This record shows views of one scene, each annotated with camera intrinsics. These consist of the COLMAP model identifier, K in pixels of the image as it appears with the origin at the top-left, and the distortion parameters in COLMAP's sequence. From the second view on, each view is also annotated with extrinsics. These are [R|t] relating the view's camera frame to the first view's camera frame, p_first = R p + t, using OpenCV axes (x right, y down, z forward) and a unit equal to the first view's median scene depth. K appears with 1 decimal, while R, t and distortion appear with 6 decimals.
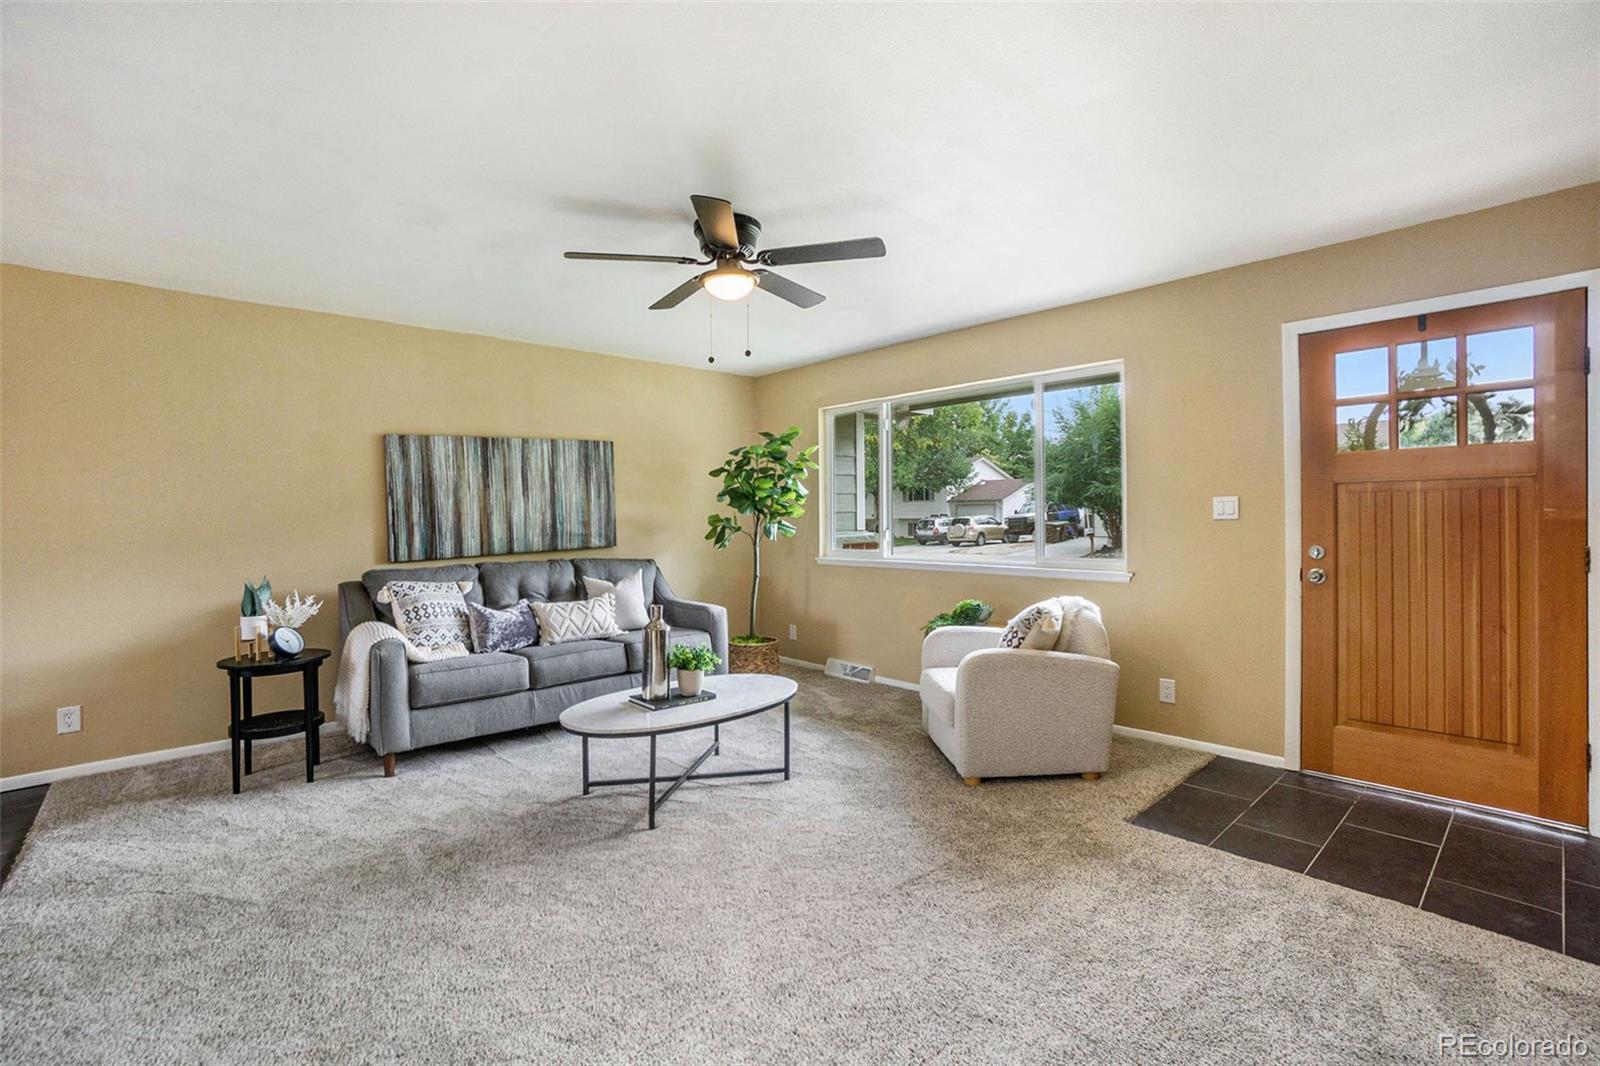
lens RADIAL K [[724.9, 0, 798.9], [0, 724.9, 524.1], [0, 0, 1]] dist [0.049947, -0.039249]
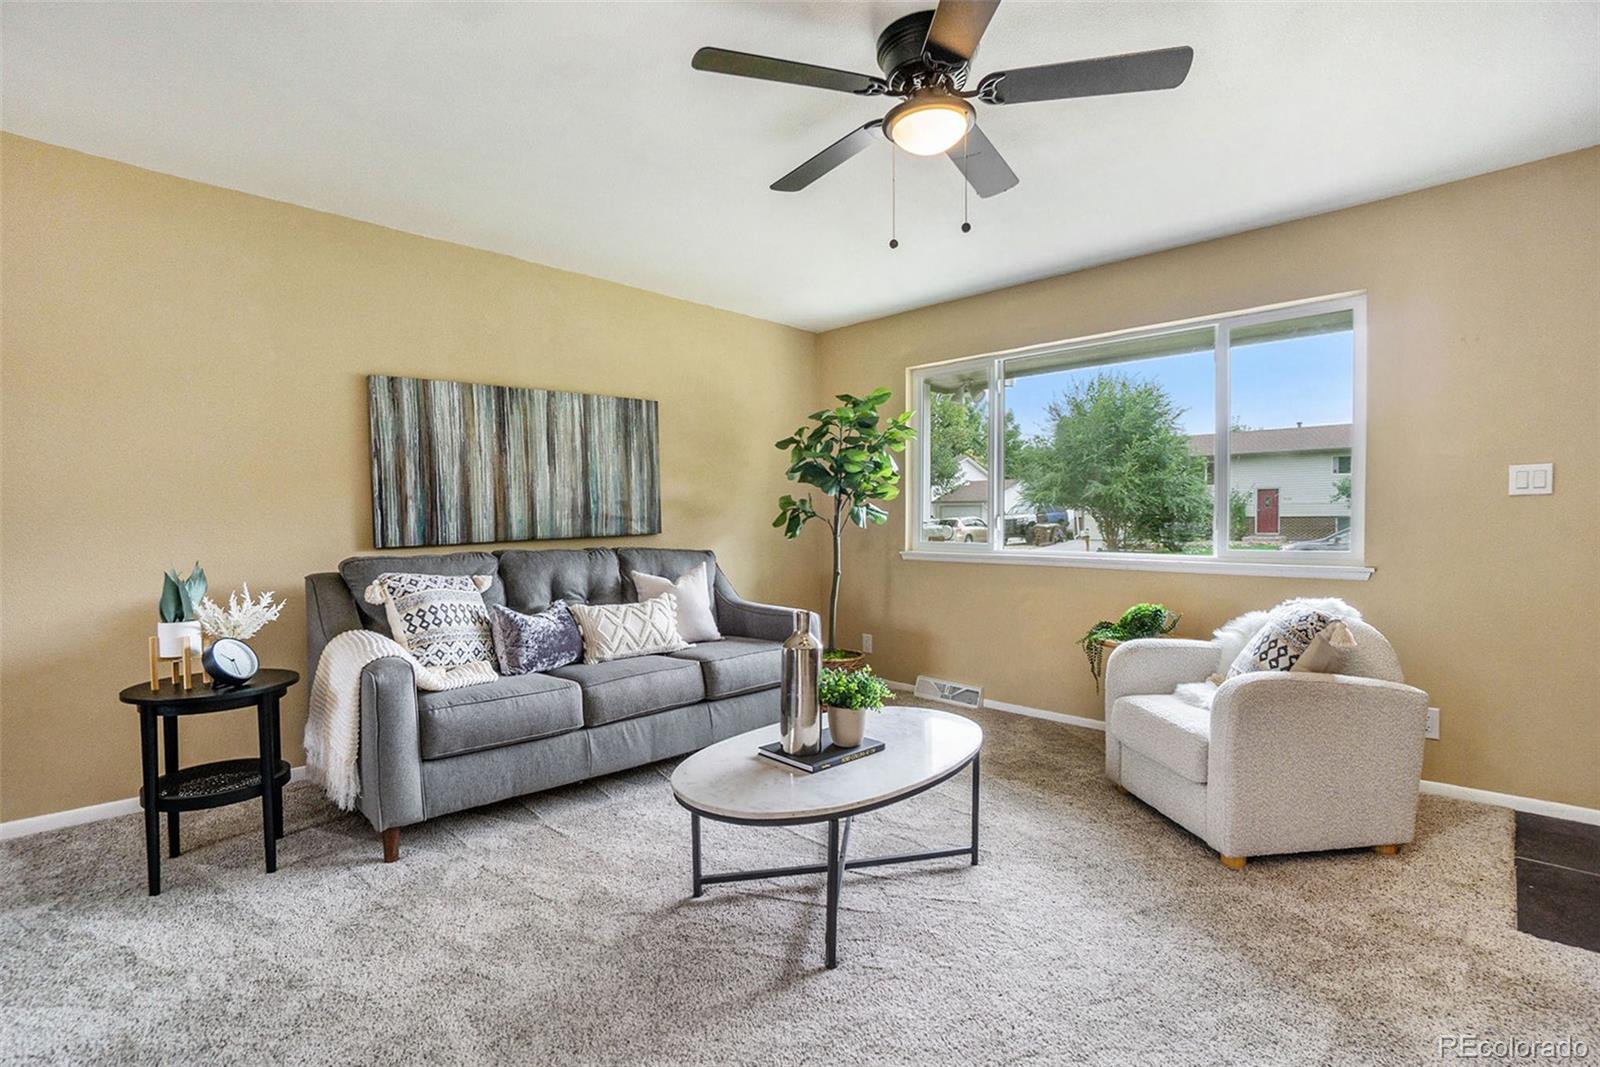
lens RADIAL K [[732.0, 0, 801.0], [0, 732.0, 538.3], [0, 0, 1]] dist [-0.000870, 0.000067]
pose [[0.998398, 0.012717, 0.055135, -0.182065], [-0.013648, 0.999770, 0.016538, 0.025363], [-0.054912, -0.017264, 0.998342, 0.257206]]
